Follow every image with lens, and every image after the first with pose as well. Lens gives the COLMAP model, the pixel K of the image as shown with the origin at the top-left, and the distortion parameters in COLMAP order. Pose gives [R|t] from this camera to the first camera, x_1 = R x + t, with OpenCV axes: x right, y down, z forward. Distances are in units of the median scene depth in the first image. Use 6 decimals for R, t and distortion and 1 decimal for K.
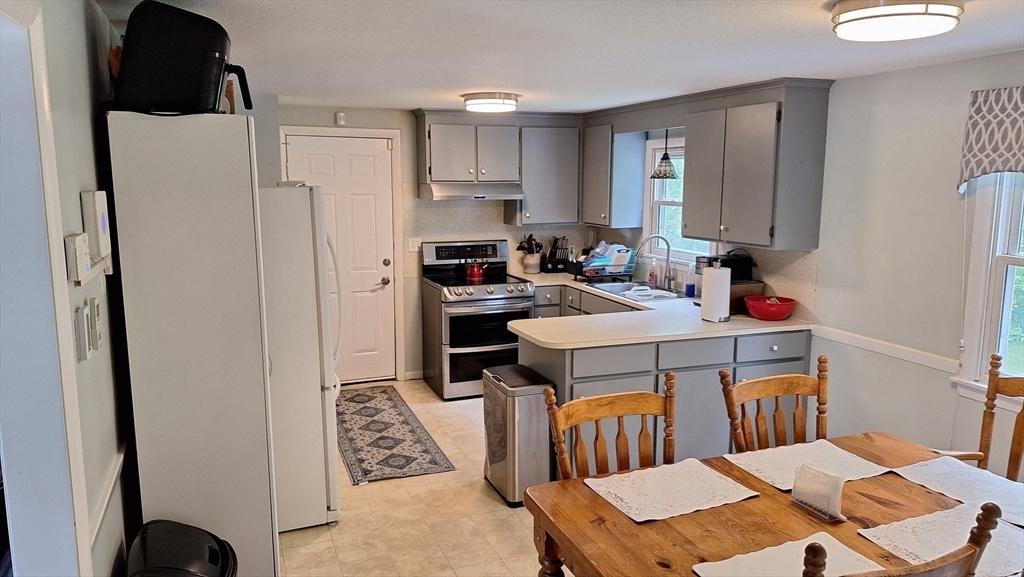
lens RADIAL K [[715.8, 0, 512.0], [0, 715.8, 288.5], [0, 0, 1]] dist [0.055604, -0.067492]
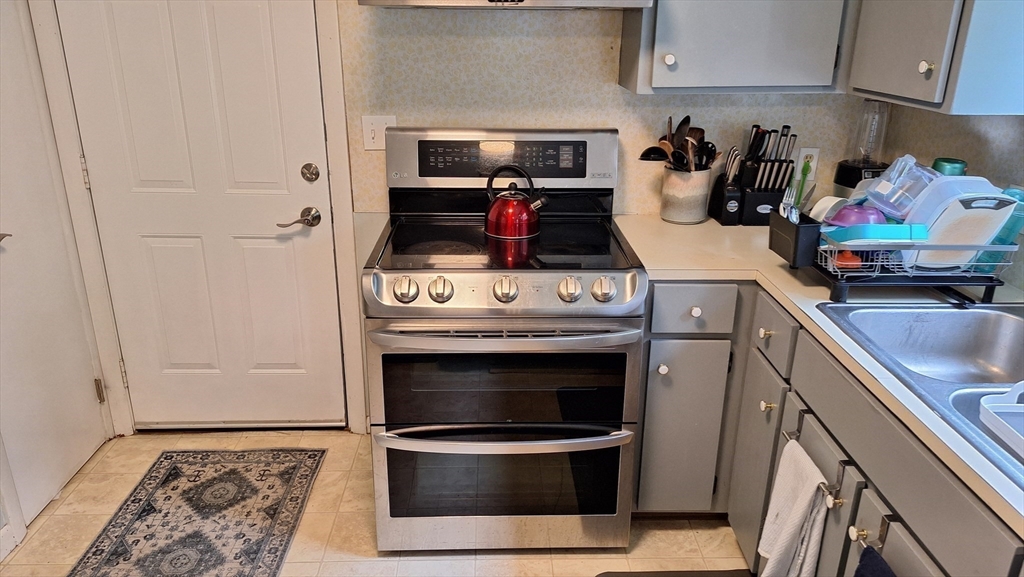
lens RADIAL K [[715.8, 0, 512.0], [0, 715.8, 288.5], [0, 0, 1]] dist [0.055604, -0.067492]
pose [[0.938076, 0.126009, -0.322699, 0.075291], [-0.060453, 0.976752, 0.205671, -0.063332], [0.341113, -0.173427, 0.923886, 0.645010]]
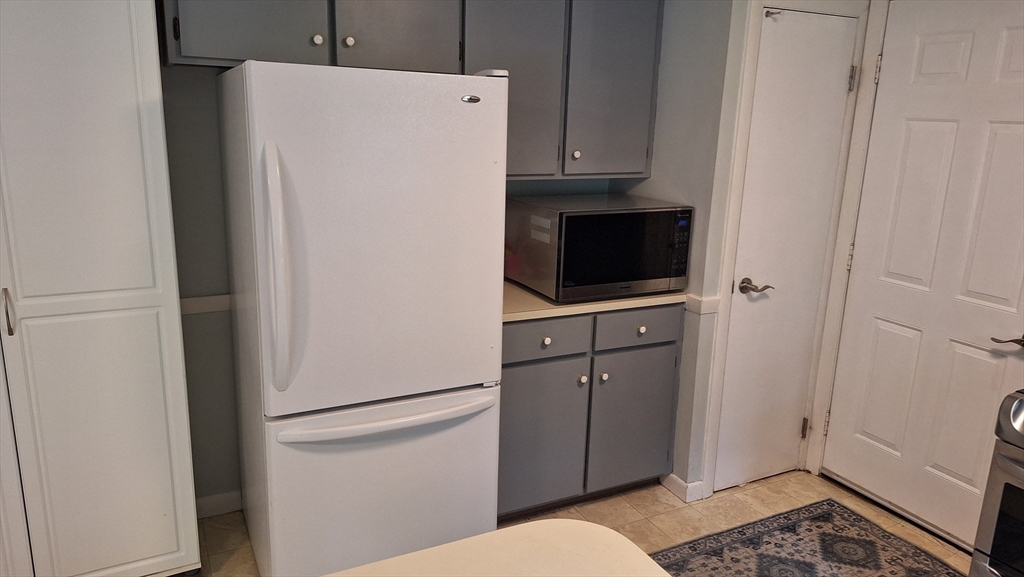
lens RADIAL K [[715.8, 0, 512.0], [0, 715.8, 288.5], [0, 0, 1]] dist [0.055604, -0.067492]
pose [[0.093083, 0.234291, -0.967700, 0.185377], [-0.180061, 0.959855, 0.215072, -0.074121], [0.979241, 0.154226, 0.131533, 0.653772]]
